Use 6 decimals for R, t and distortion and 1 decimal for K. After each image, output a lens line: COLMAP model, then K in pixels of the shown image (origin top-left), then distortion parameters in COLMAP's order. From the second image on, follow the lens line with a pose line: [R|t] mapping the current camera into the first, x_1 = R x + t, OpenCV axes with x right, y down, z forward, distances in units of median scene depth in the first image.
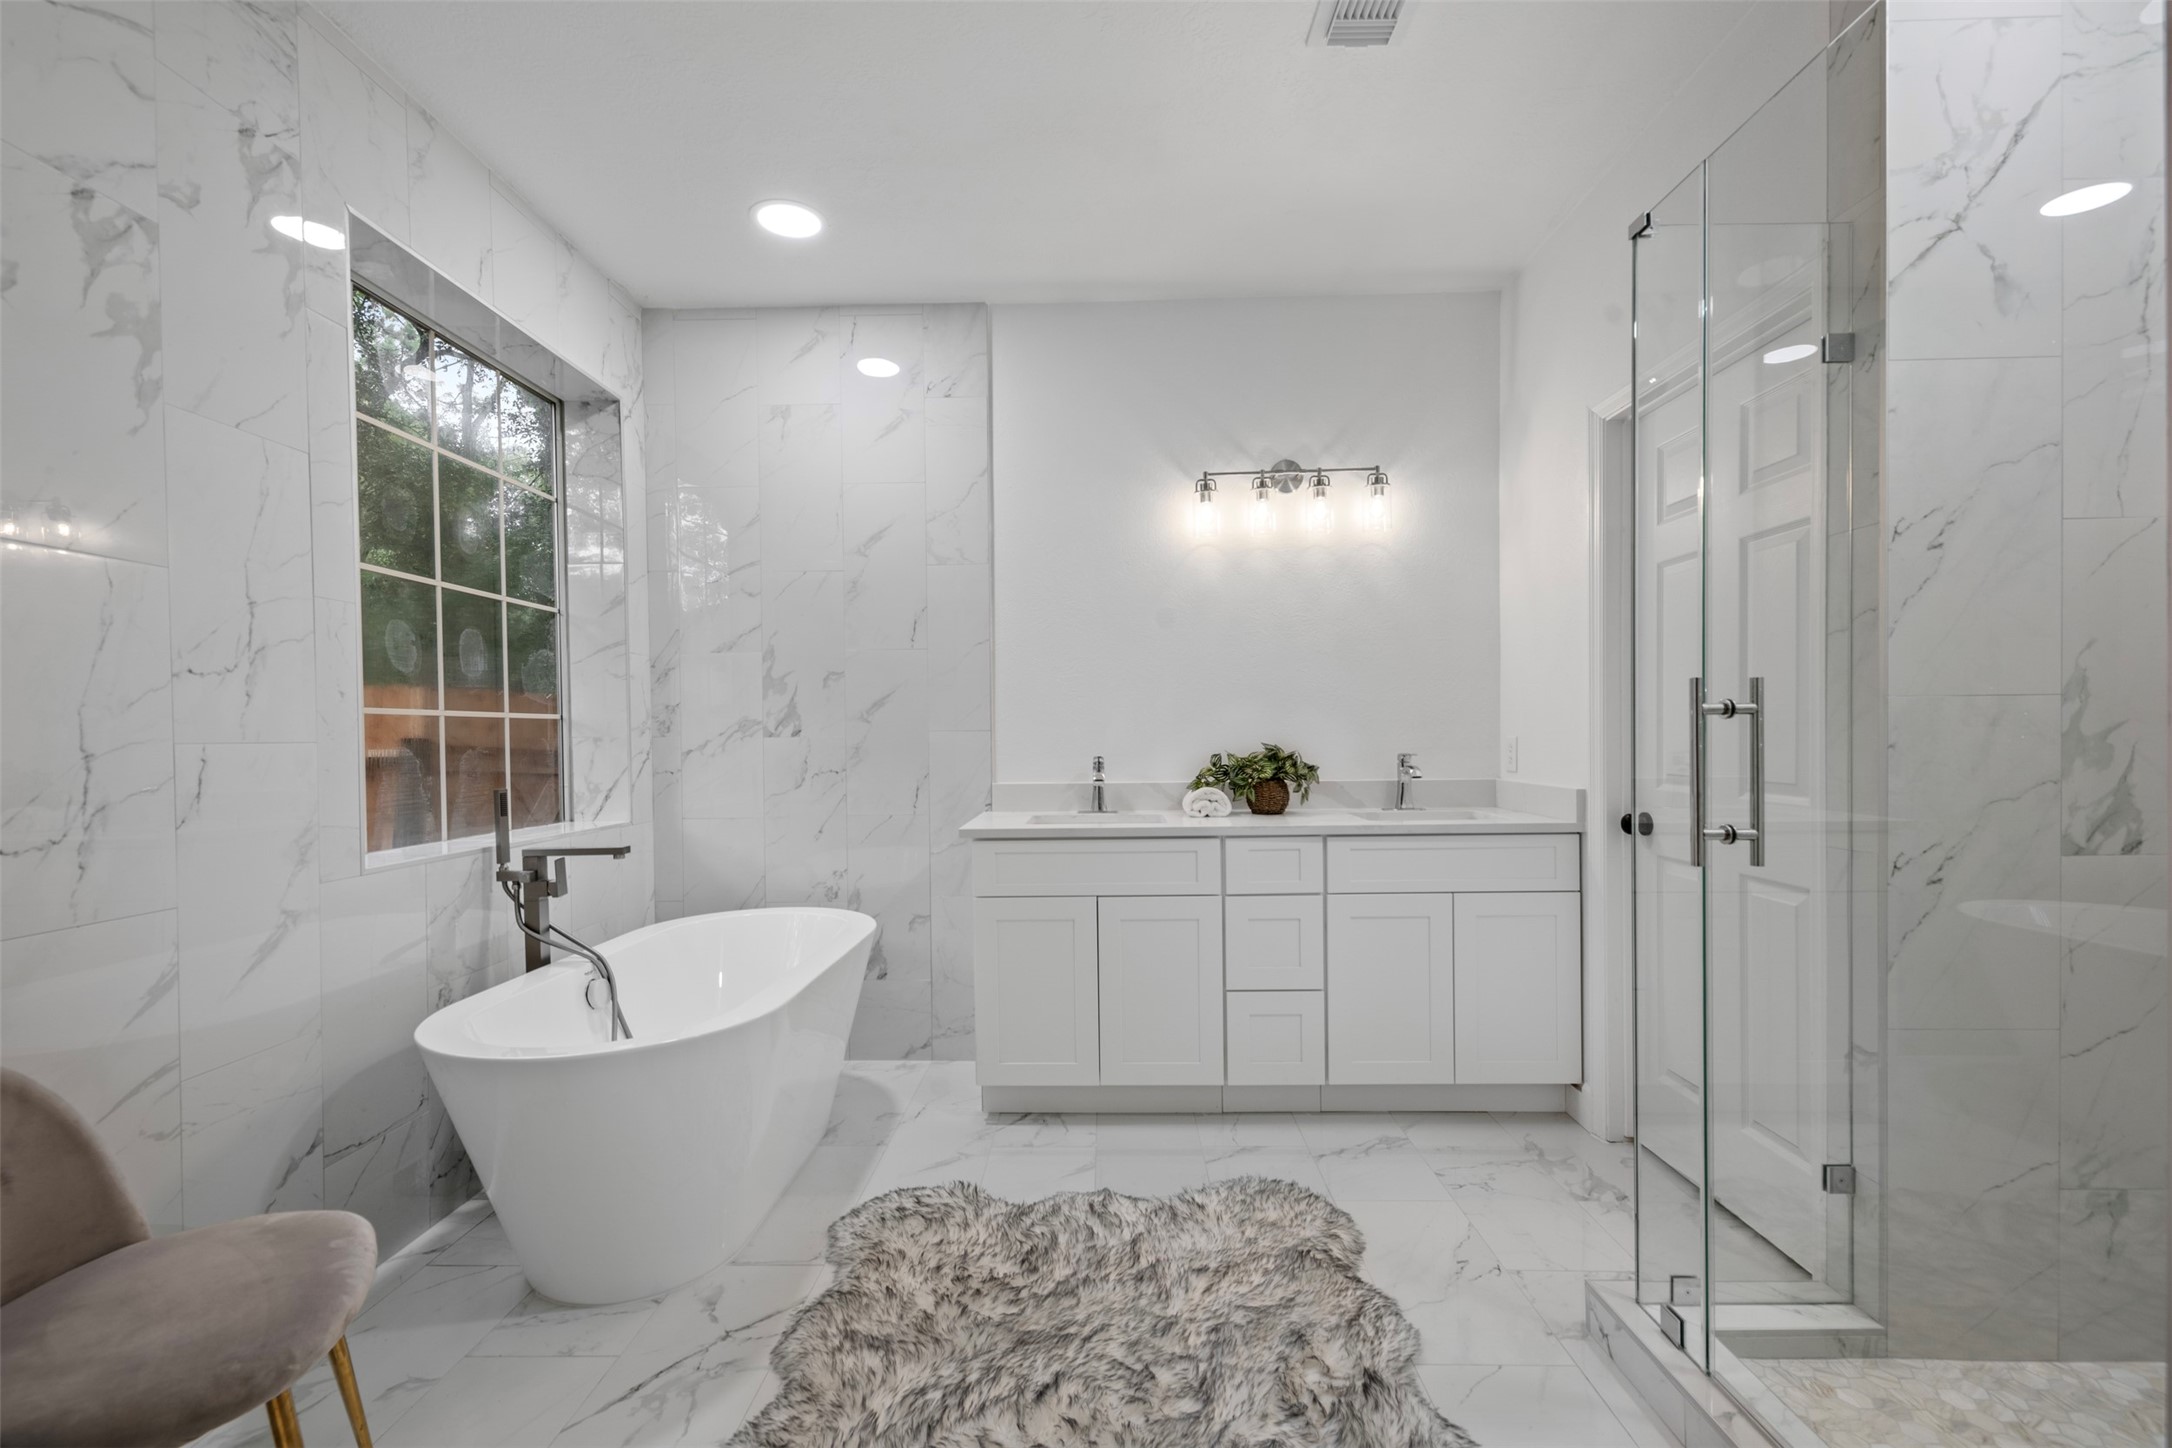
lens RADIAL K [[921.2, 0, 1086.2], [0, 921.2, 728.1], [0, 0, 1]] dist [0.009212, -0.004881]
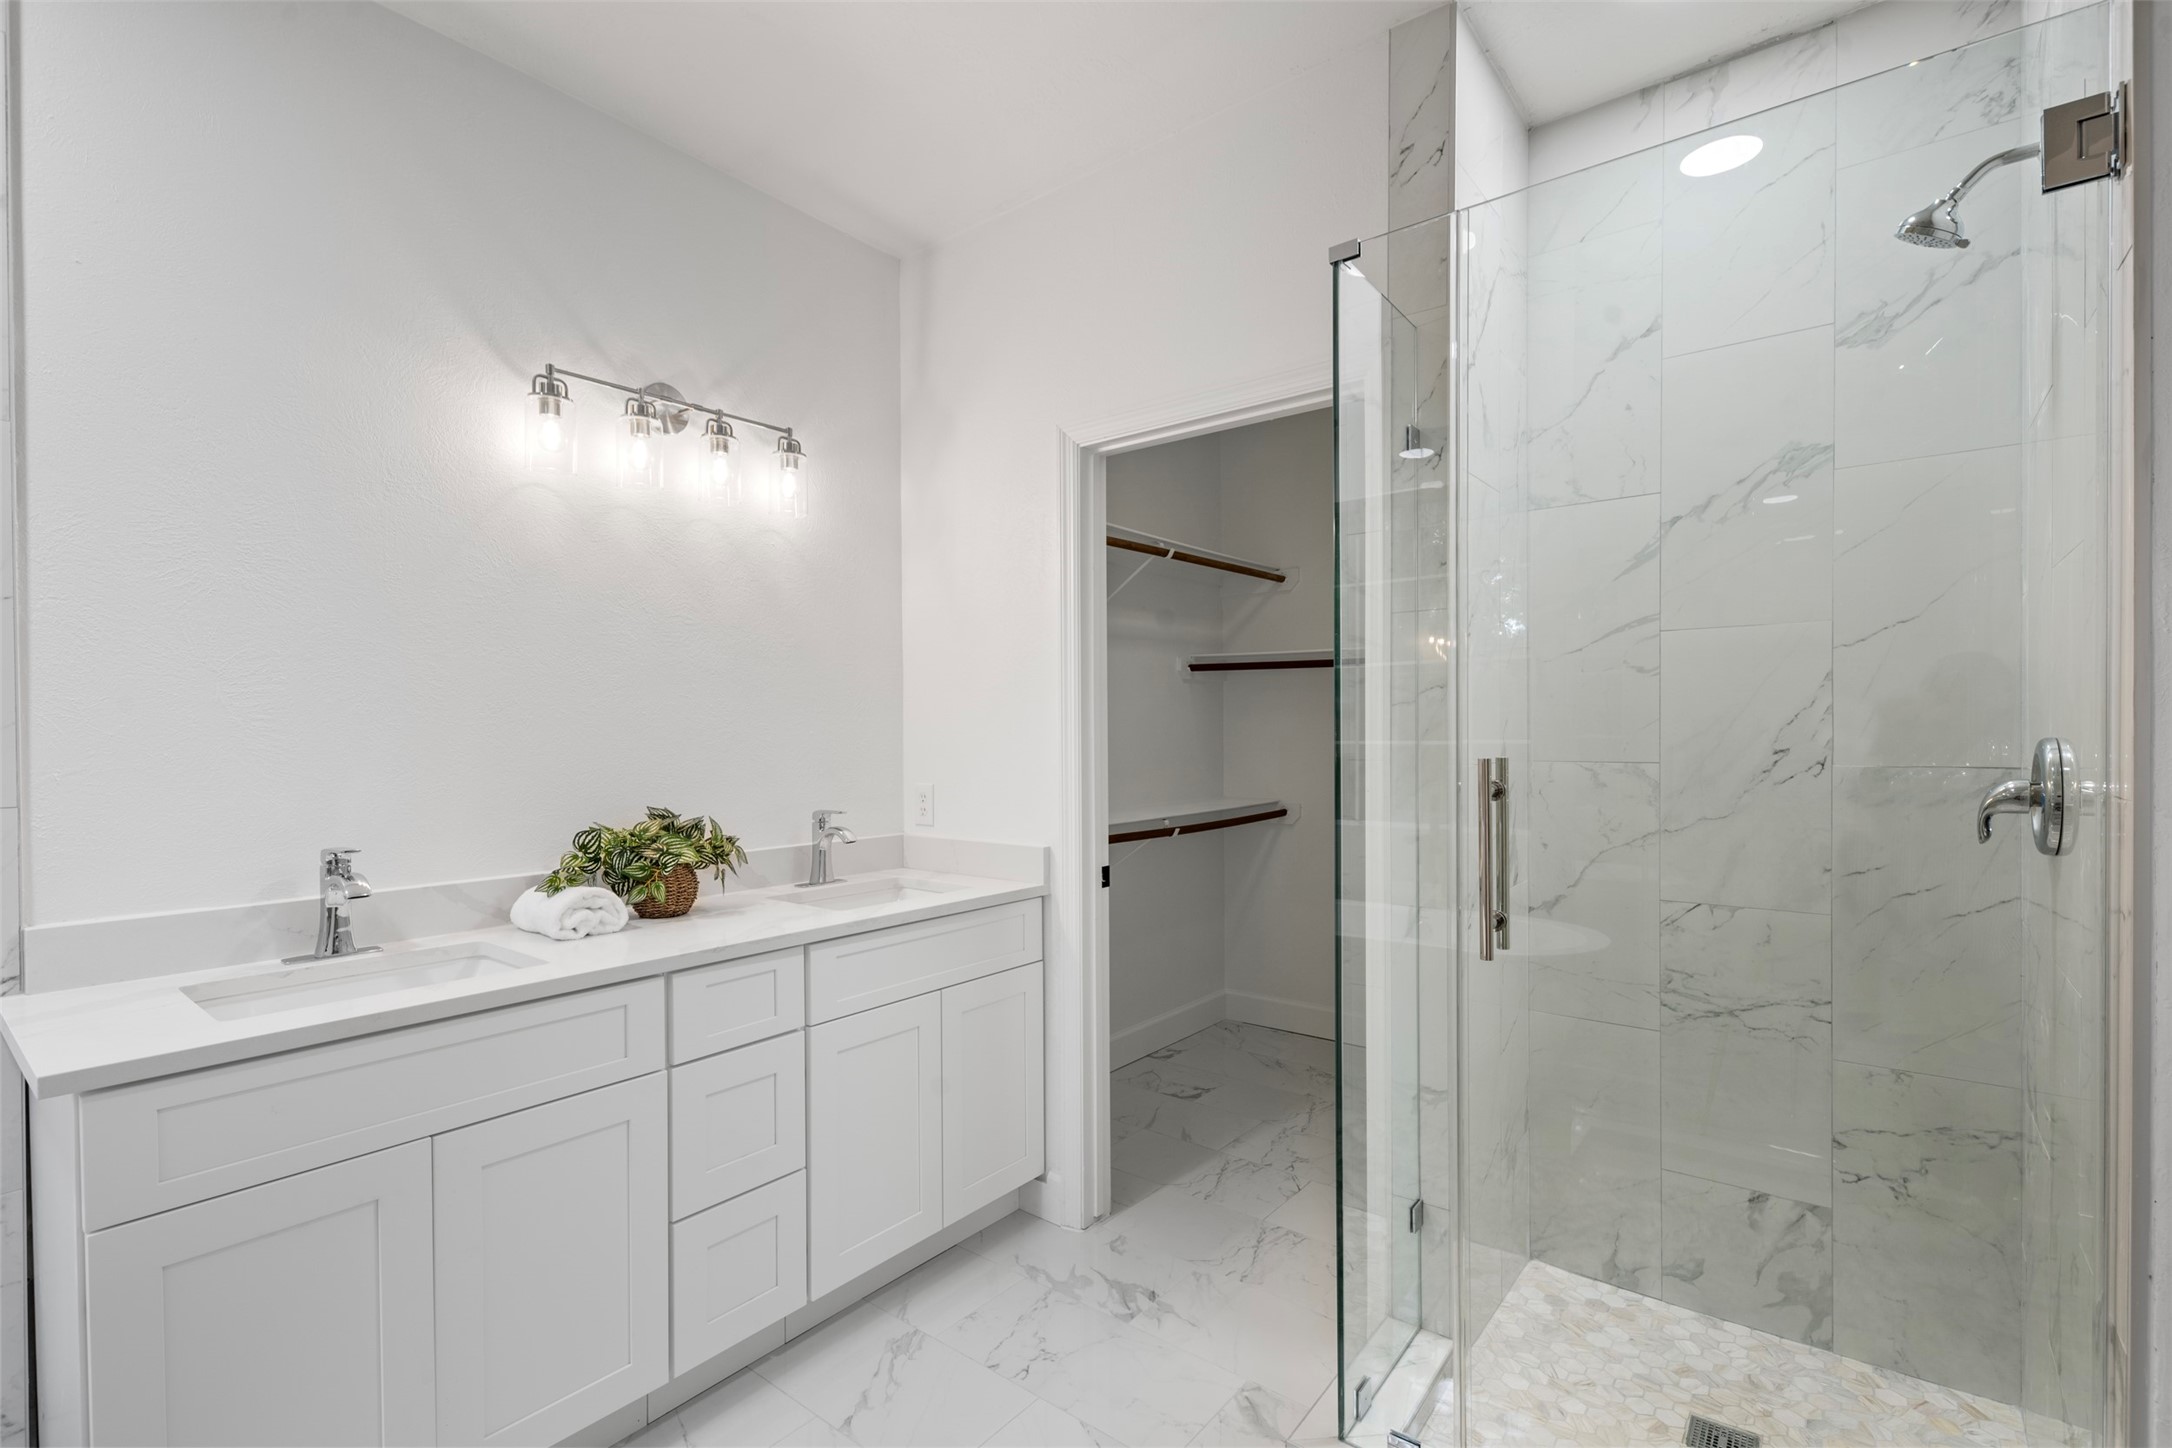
lens RADIAL K [[979.2, 0, 1080.5], [0, 979.2, 734.6], [0, 0, 1]] dist [0.010574, -0.000047]
pose [[0.606430, 0.006799, 0.795108, -0.178212], [-0.006024, 0.999974, -0.003957, -0.034213], [-0.795114, -0.002390, 0.606455, 0.336051]]
